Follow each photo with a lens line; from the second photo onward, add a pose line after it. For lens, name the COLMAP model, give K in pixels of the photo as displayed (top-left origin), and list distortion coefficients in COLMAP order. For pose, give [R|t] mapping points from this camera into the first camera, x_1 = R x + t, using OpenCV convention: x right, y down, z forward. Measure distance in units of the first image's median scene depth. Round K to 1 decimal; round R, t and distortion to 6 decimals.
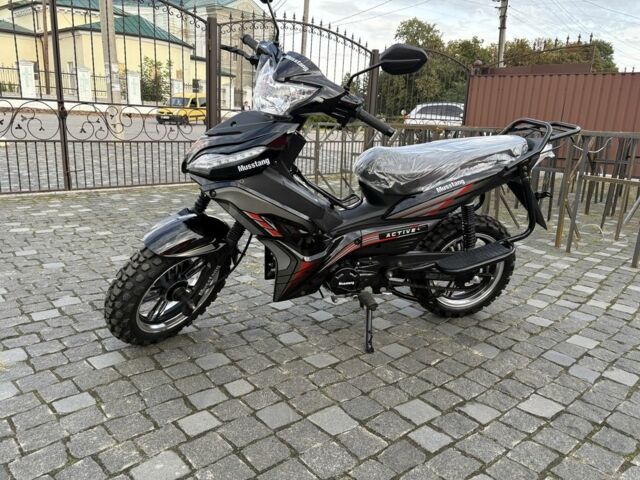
lens RADIAL K [[468.8, 0, 320.0], [0, 468.8, 240.0], [0, 0, 1]] dist [0.020559, -0.005539]
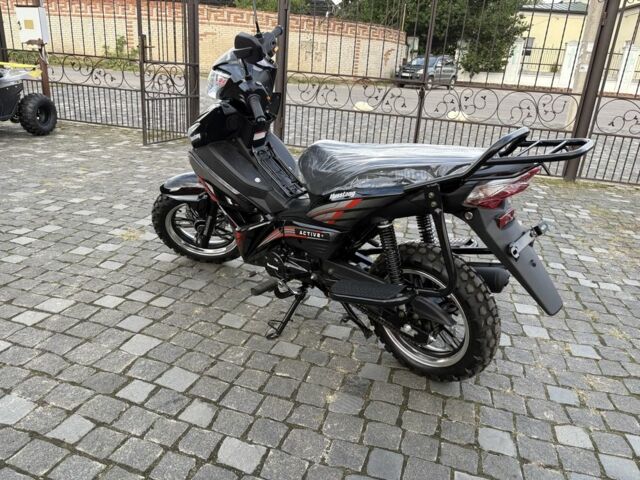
lens RADIAL K [[473.6, 0, 329.3], [0, 473.6, 242.7], [0, 0, 1]] dist [0.012980, 0.003119]
pose [[0.546583, 0.289868, -0.785636, 0.930875], [-0.258519, 0.950762, 0.170936, -0.168454], [0.796502, 0.109671, 0.594607, 0.474065]]
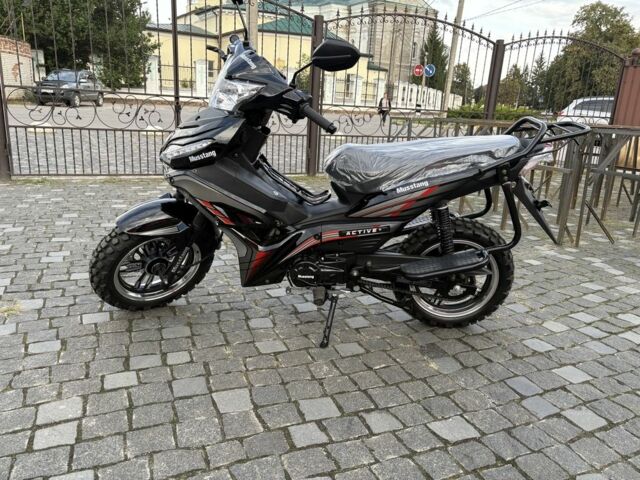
lens RADIAL K [[468.8, 0, 320.0], [0, 468.8, 240.0], [0, 0, 1]] dist [0.020559, -0.005539]
pose [[0.953983, 0.089019, -0.286341, 0.371365], [-0.085938, 0.996027, 0.023333, -0.013343], [0.287281, 0.002348, 0.957844, 0.032298]]
